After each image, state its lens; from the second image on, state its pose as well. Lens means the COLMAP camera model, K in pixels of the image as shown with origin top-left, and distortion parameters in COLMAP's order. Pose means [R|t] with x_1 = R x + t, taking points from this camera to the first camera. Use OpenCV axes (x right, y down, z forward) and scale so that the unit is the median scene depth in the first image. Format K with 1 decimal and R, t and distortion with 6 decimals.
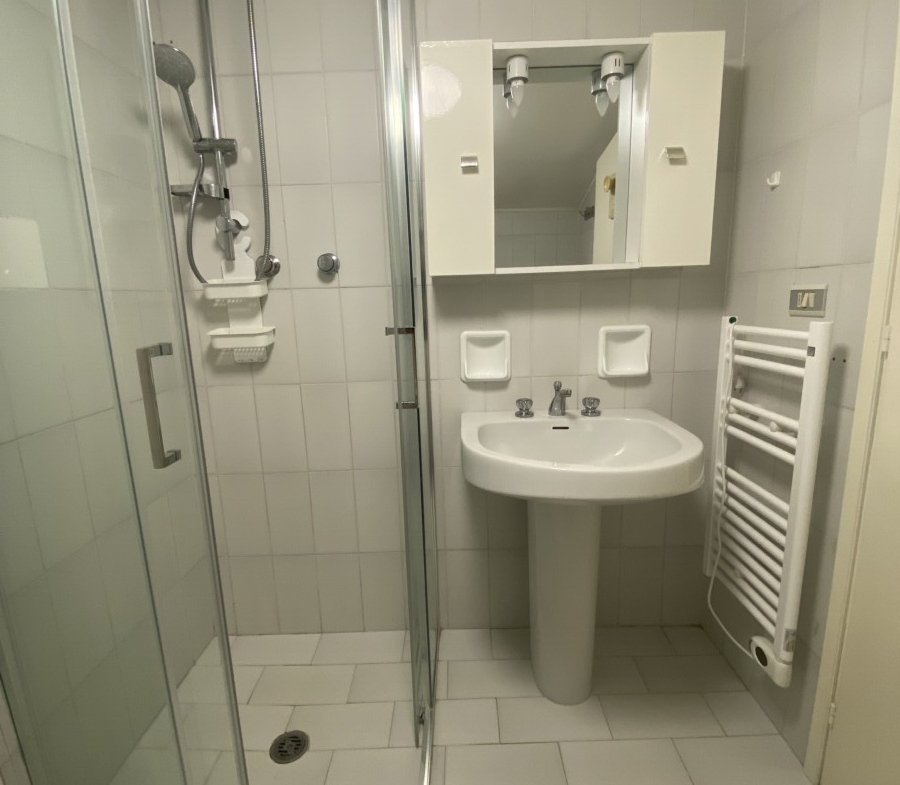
lens RADIAL K [[482.2, 0, 456.0], [0, 482.2, 389.5], [0, 0, 1]] dist [-0.002760, -0.014212]
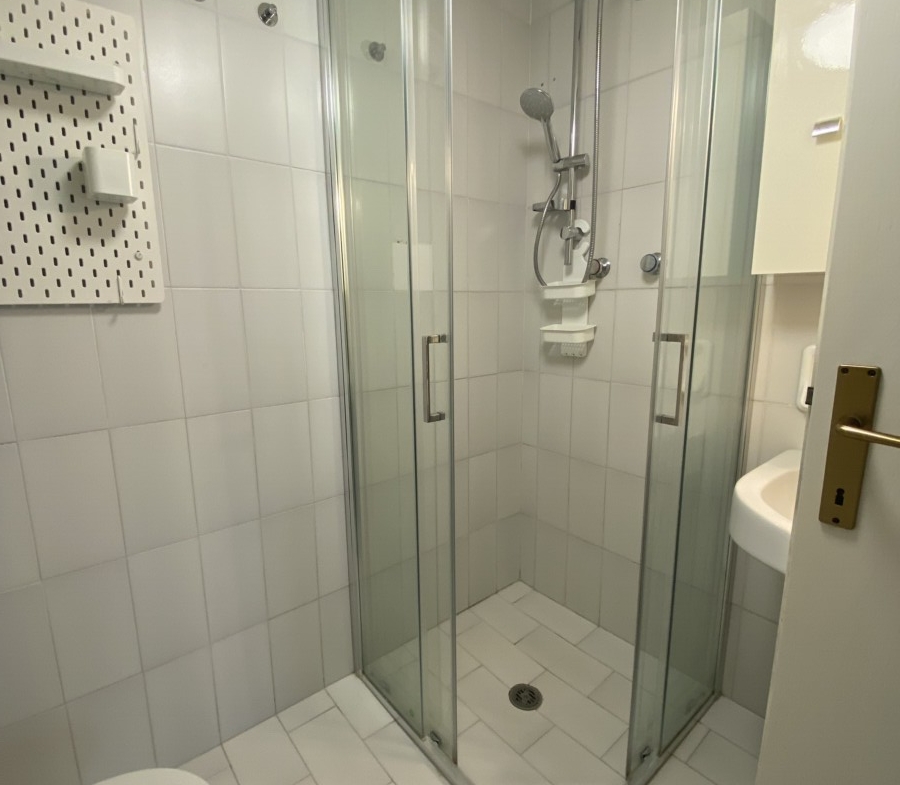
lens RADIAL K [[482.2, 0, 453.9], [0, 482.2, 391.0], [0, 0, 1]] dist [-0.002760, -0.014212]
pose [[0.643103, 0.160940, -0.748677, 0.247644], [-0.150131, 0.985191, 0.082822, -0.030188], [0.750919, 0.059137, 0.657741, 0.075021]]
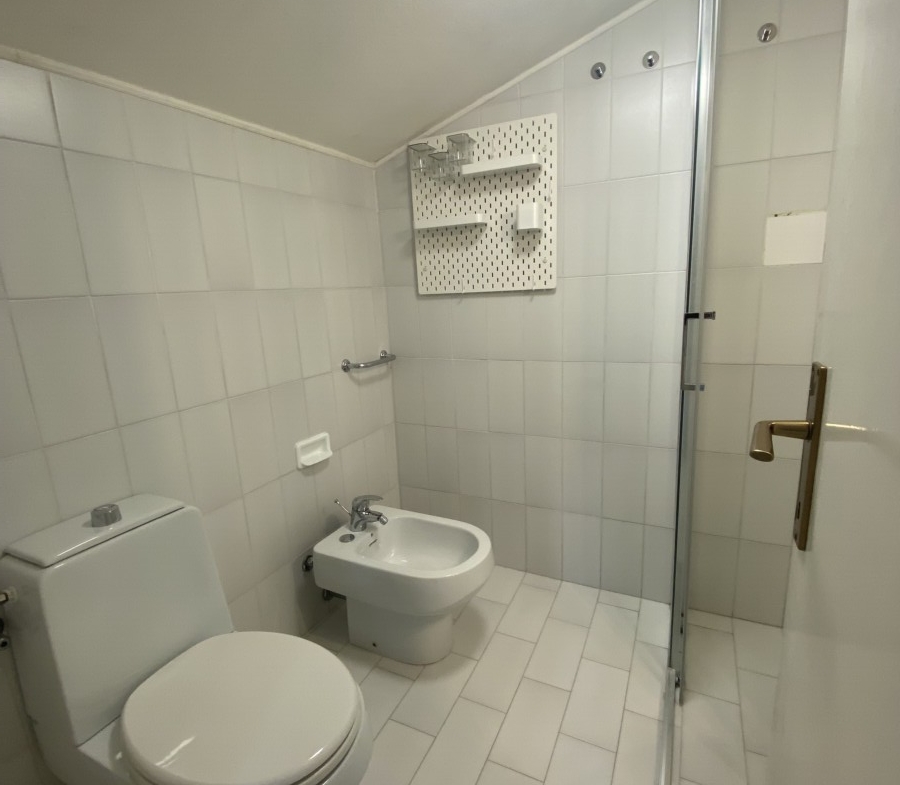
lens RADIAL K [[482.2, 0, 450.8], [0, 482.2, 396.9], [0, 0, 1]] dist [-0.002760, -0.014212]
pose [[-0.448626, 0.235013, -0.862267, 0.597470], [-0.100535, 0.945412, 0.309981, -0.123846], [0.888047, 0.225753, -0.400509, 0.520446]]
